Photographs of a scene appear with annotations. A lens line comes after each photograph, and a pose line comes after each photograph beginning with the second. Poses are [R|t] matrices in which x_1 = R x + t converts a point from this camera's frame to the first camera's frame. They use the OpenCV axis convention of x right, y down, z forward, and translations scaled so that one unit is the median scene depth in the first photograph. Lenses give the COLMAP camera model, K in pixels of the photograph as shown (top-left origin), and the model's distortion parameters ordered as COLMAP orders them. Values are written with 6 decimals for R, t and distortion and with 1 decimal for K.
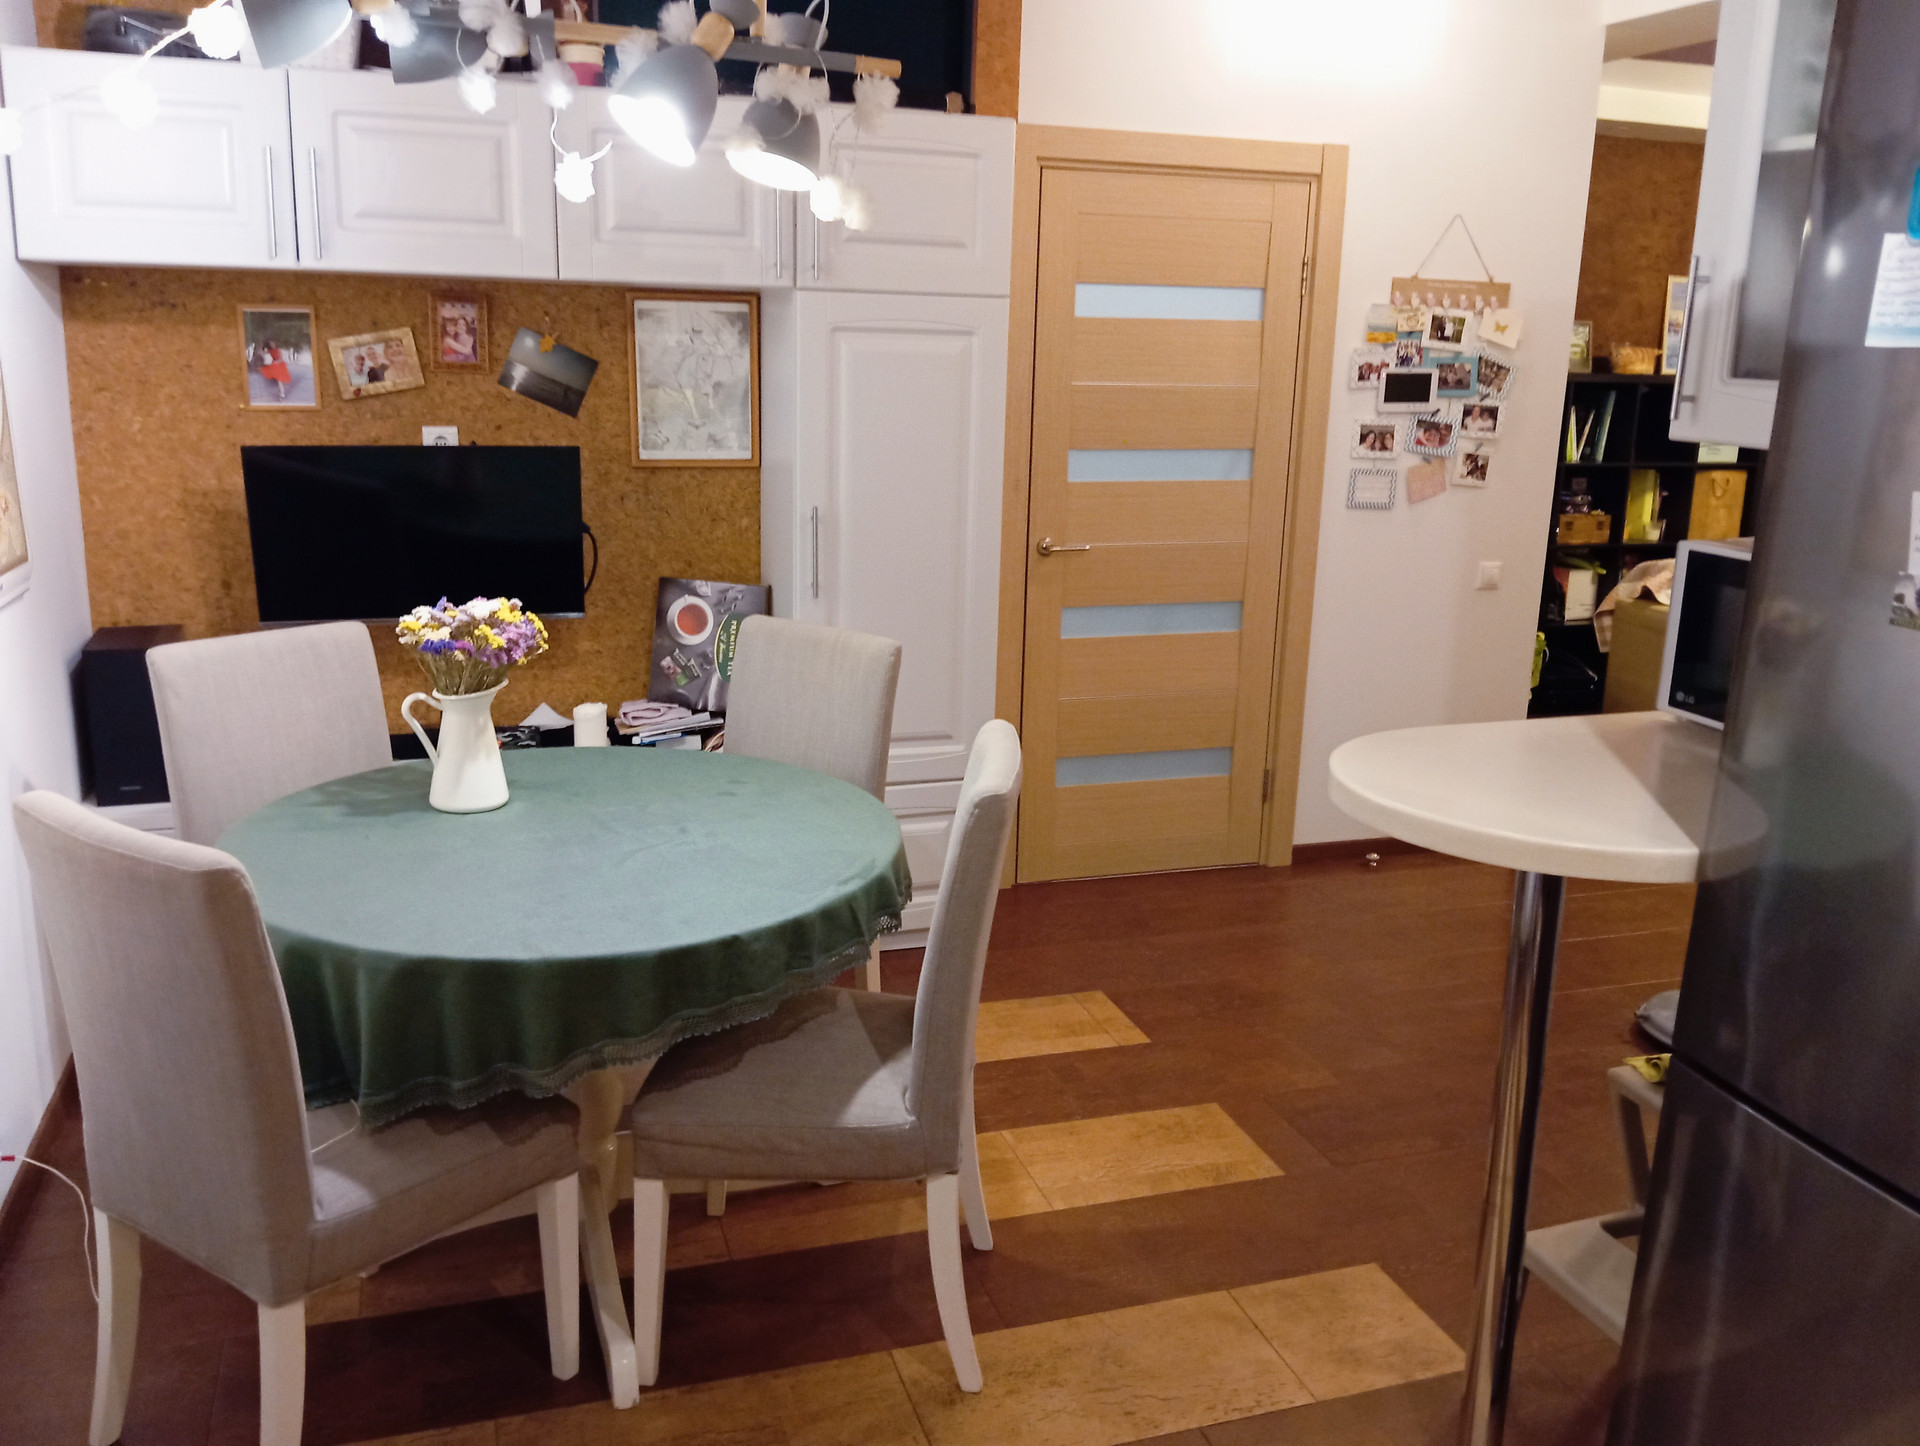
lens RADIAL K [[1559.0, 0, 954.0], [0, 1559.0, 716.7], [0, 0, 1]] dist [0.085606, -0.174408]
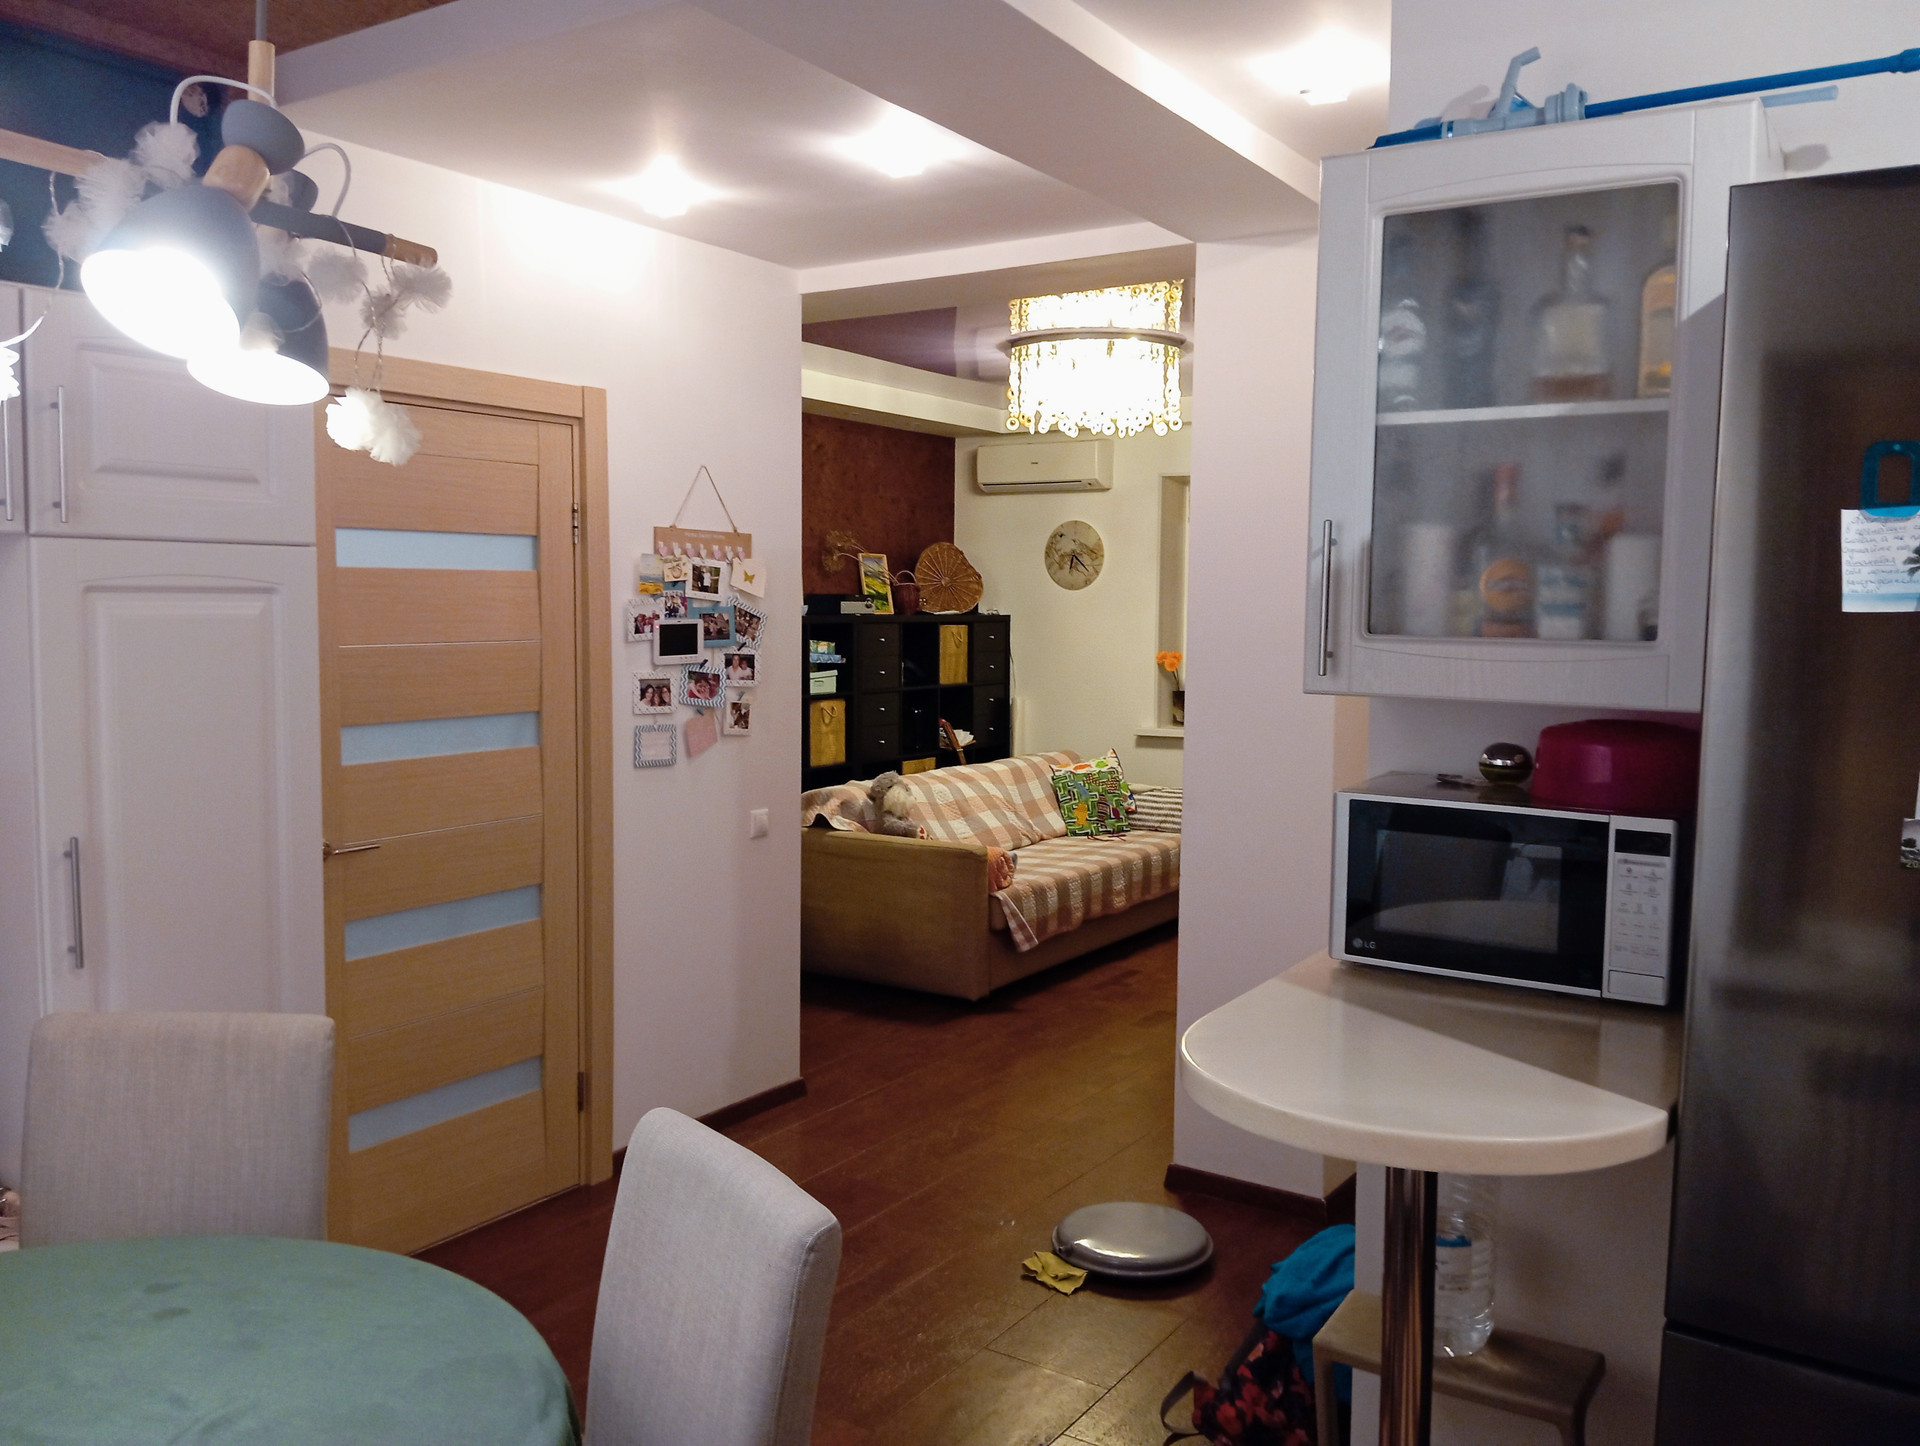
lens RADIAL K [[1554.1, 0, 960.0], [0, 1554.1, 723.0], [0, 0, 1]] dist [0.082854, -0.168040]
pose [[0.778218, -0.068584, 0.624238, -0.205576], [0.156262, 0.983902, -0.086707, -0.060440], [-0.608243, 0.165022, 0.776408, 0.203465]]
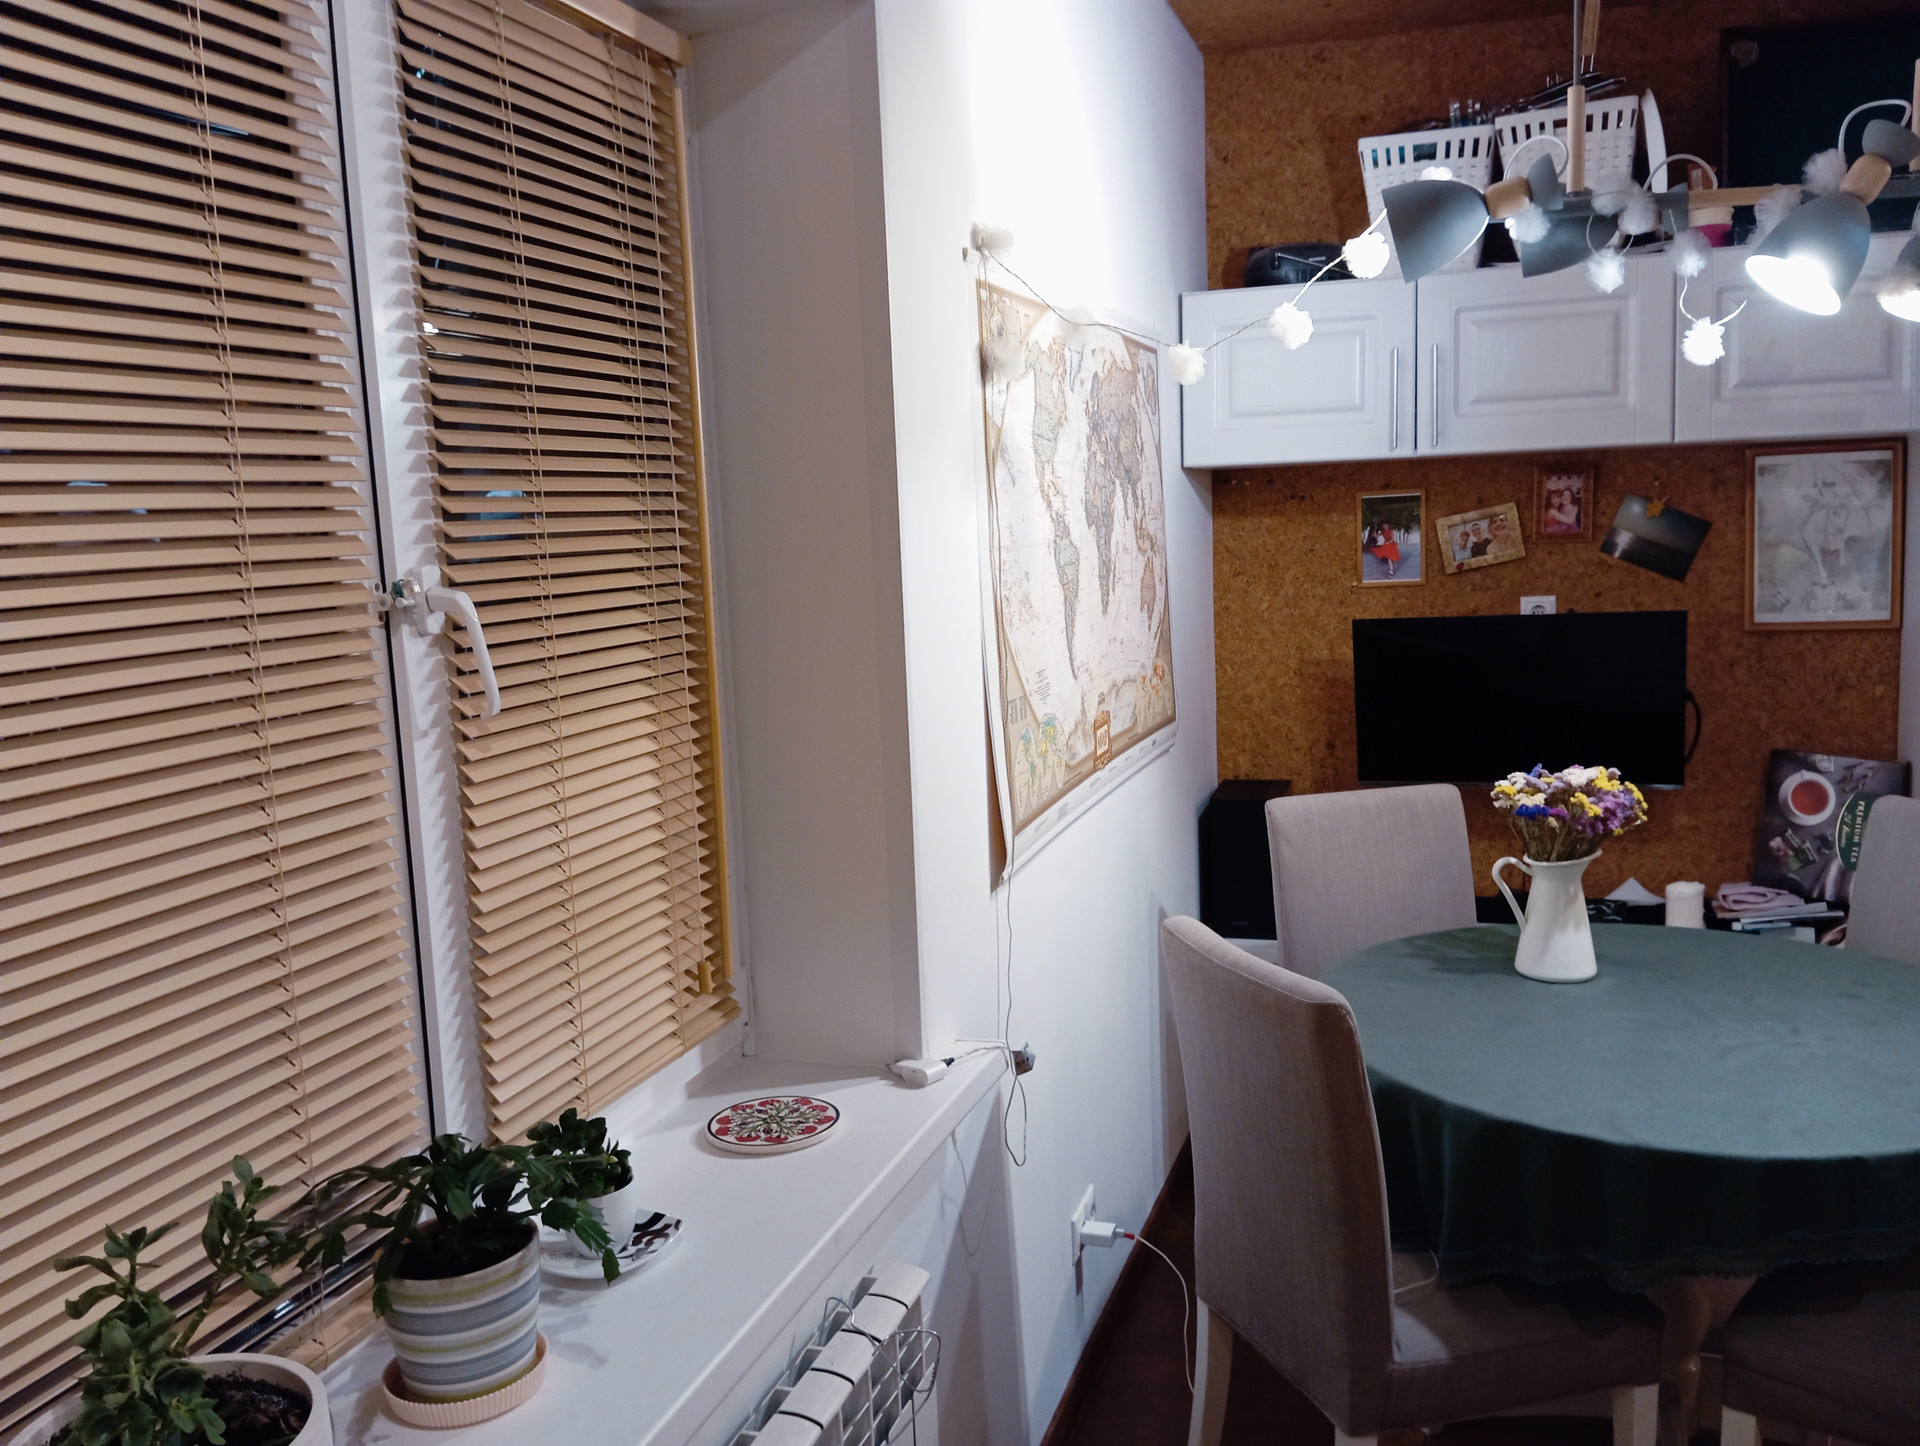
lens RADIAL K [[1559.0, 0, 954.0], [0, 1559.0, 716.7], [0, 0, 1]] dist [0.085606, -0.174408]
pose [[0.791694, 0.016734, -0.610688, -0.004883], [-0.081017, 0.993672, -0.077802, 0.002072], [0.605521, 0.111072, 0.788040, -0.017777]]
